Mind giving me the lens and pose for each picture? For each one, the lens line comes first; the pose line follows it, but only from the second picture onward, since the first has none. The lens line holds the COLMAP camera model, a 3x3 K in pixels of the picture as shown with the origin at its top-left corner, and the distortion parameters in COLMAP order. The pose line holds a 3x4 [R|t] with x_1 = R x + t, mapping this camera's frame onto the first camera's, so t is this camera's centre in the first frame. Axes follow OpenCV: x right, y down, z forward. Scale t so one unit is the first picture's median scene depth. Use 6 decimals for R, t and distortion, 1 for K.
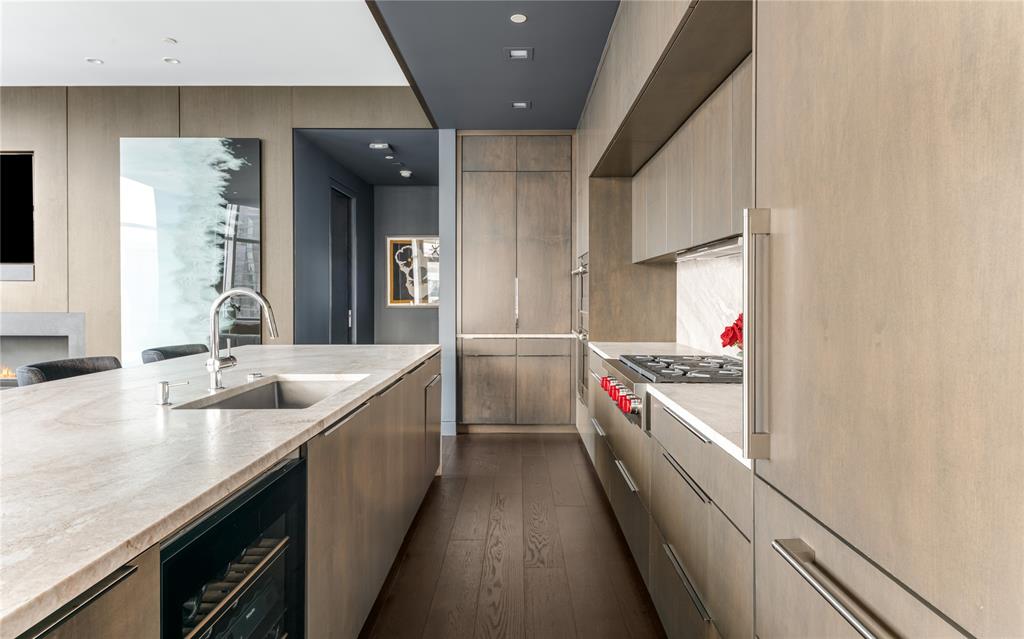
lens RADIAL K [[573.9, 0, 518.0], [0, 573.9, 299.3], [0, 0, 1]] dist [0.026553, -0.013476]
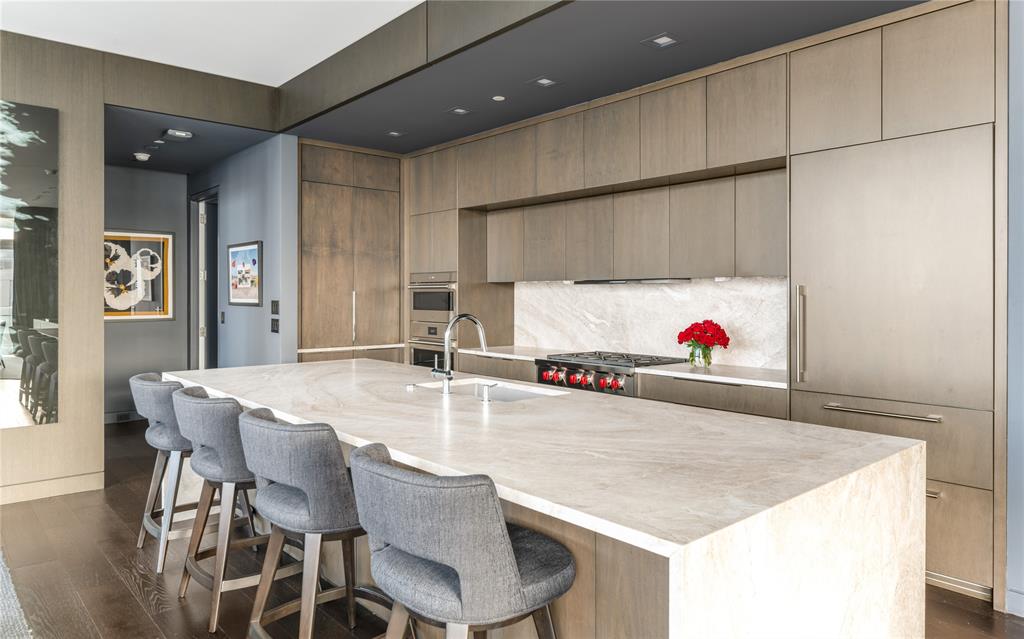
lens RADIAL K [[671.2, 0, 517.6], [0, 671.2, 297.2], [0, 0, 1]] dist [0.002850, -0.000781]
pose [[0.739305, -0.001794, 0.673368, -0.593355], [0.003446, 0.999993, -0.001120, -0.023974], [-0.673362, 0.003148, 0.739306, -0.077397]]
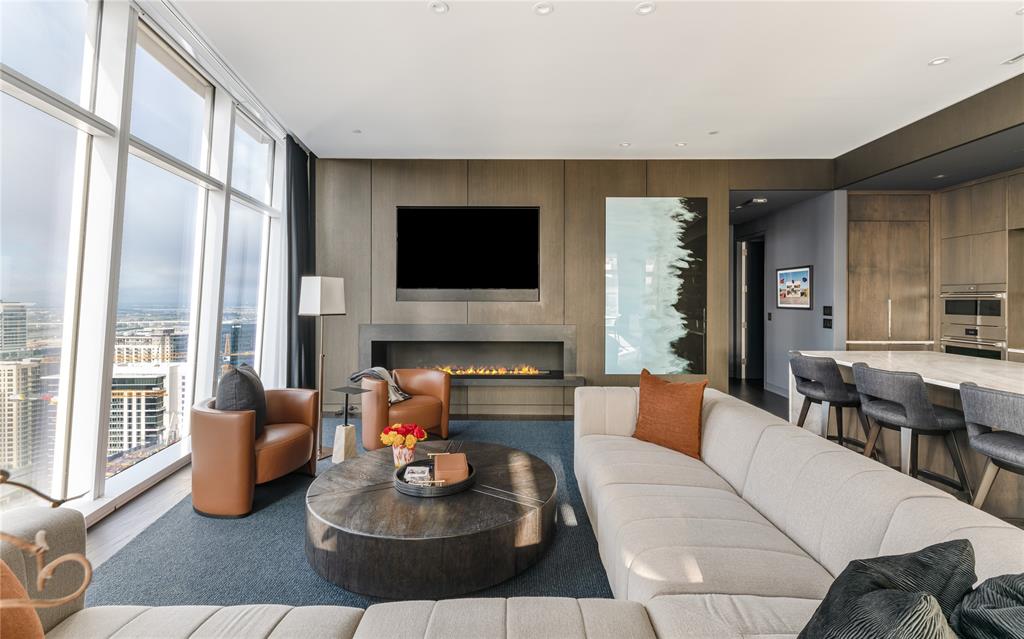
lens RADIAL K [[461.3, 0, 526.2], [0, 461.3, 300.1], [0, 0, 1]] dist [0.009598, -0.000404]
pose [[0.999918, 0.000189, 0.012808, -0.880694], [-0.000143, 0.999994, -0.003569, -0.031586], [-0.012808, 0.003567, 0.999912, -0.087605]]
